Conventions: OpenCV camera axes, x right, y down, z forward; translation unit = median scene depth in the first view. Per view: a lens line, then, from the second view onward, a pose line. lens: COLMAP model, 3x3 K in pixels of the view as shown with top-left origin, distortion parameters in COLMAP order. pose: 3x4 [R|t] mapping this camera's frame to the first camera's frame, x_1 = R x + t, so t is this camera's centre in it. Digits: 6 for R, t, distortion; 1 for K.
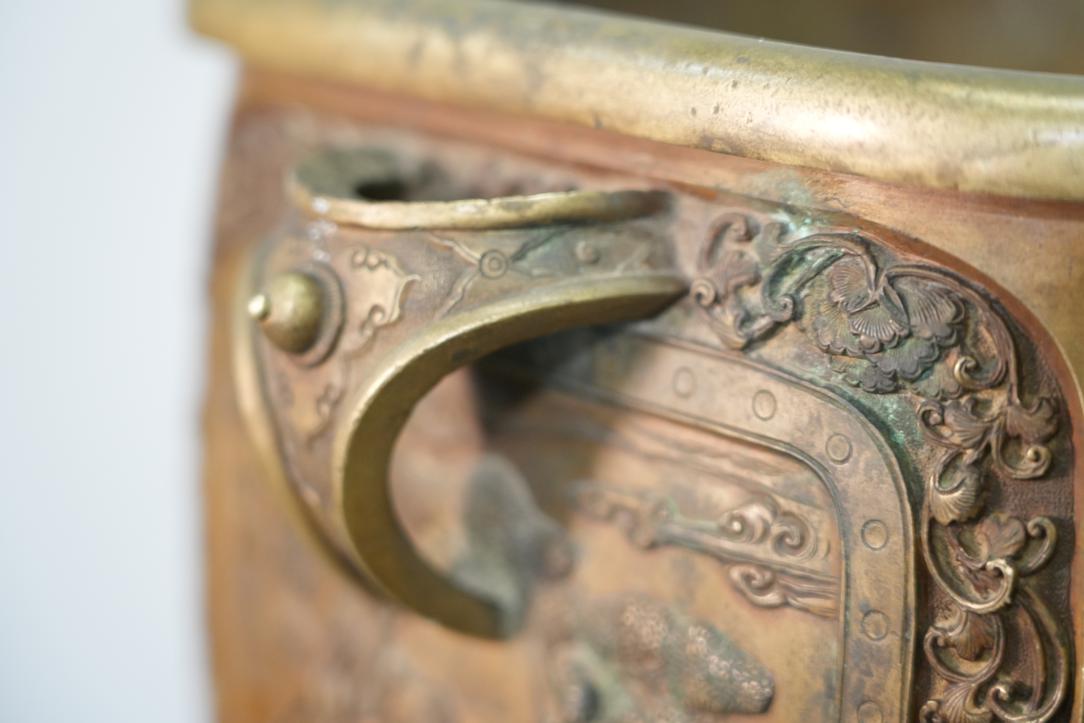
lens RADIAL K [[3379.0, 0, 544.5], [0, 3379.0, 362.5], [0, 0, 1]] dist [0.042030, 0.000000]
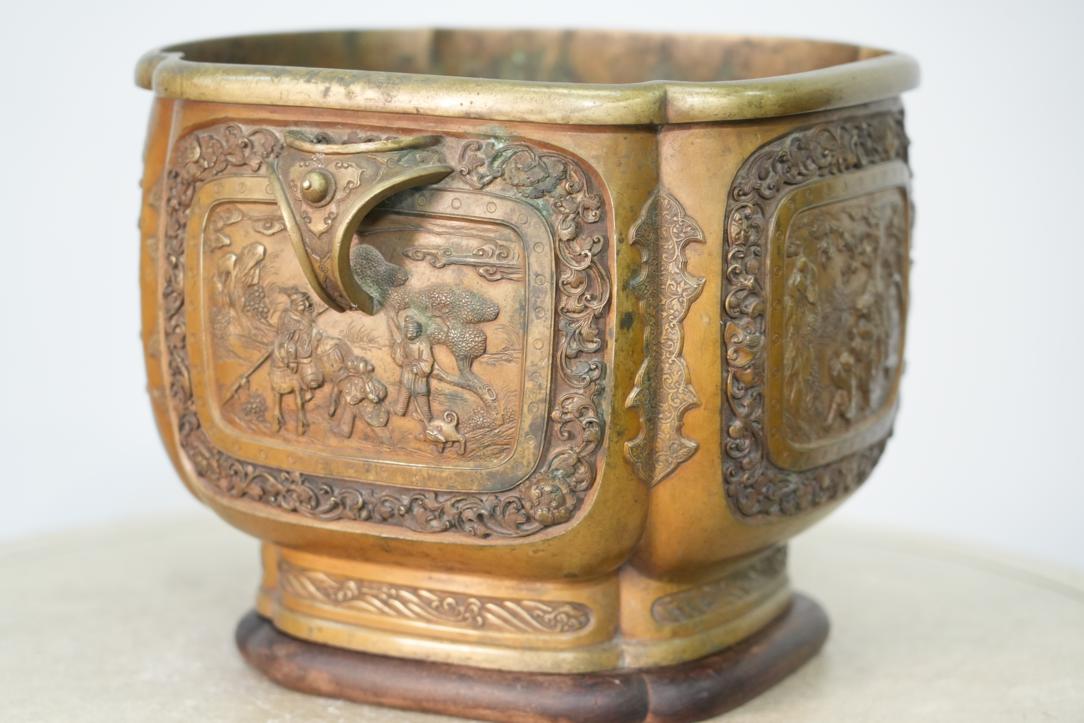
lens RADIAL K [[3379.0, 0, 542.2], [0, 3379.0, 359.3], [0, 0, 1]] dist [0.042030, 0.000000]
pose [[0.900219, -0.067651, 0.430151, -1.110857], [0.090845, 0.995299, -0.033586, 0.235789], [-0.425856, 0.069312, 0.902132, -1.541260]]
